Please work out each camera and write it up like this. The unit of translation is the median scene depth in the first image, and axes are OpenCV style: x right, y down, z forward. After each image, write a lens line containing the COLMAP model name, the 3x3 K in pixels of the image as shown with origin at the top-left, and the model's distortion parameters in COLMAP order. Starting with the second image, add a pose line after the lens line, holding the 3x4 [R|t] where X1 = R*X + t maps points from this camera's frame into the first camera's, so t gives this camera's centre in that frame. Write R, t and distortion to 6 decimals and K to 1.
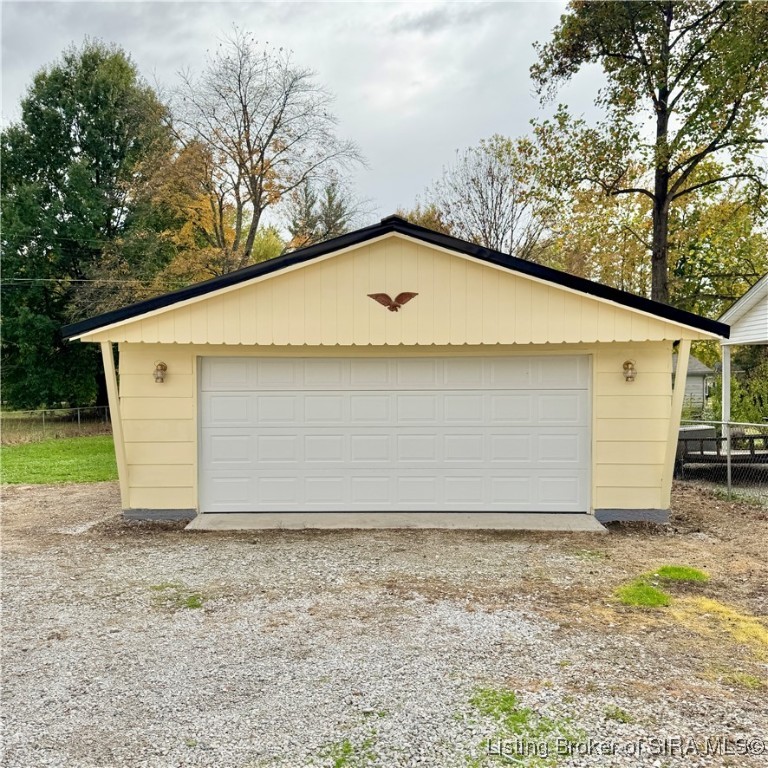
lens RADIAL K [[741.8, 0, 384.0], [0, 741.8, 384.0], [0, 0, 1]] dist [0.021034, -0.013409]
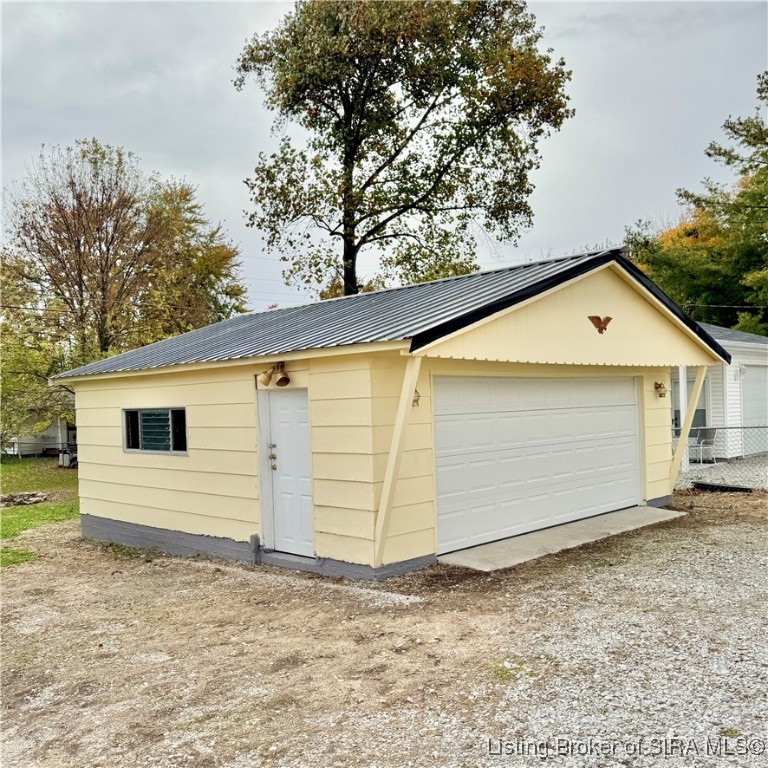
lens RADIAL K [[741.8, 0, 384.0], [0, 741.8, 384.0], [0, 0, 1]] dist [0.021034, -0.013409]
pose [[0.689571, -0.000396, 0.724218, -0.986457], [0.042764, 0.998277, -0.040173, 0.005816], [-0.722954, 0.058673, 0.688400, 0.488196]]
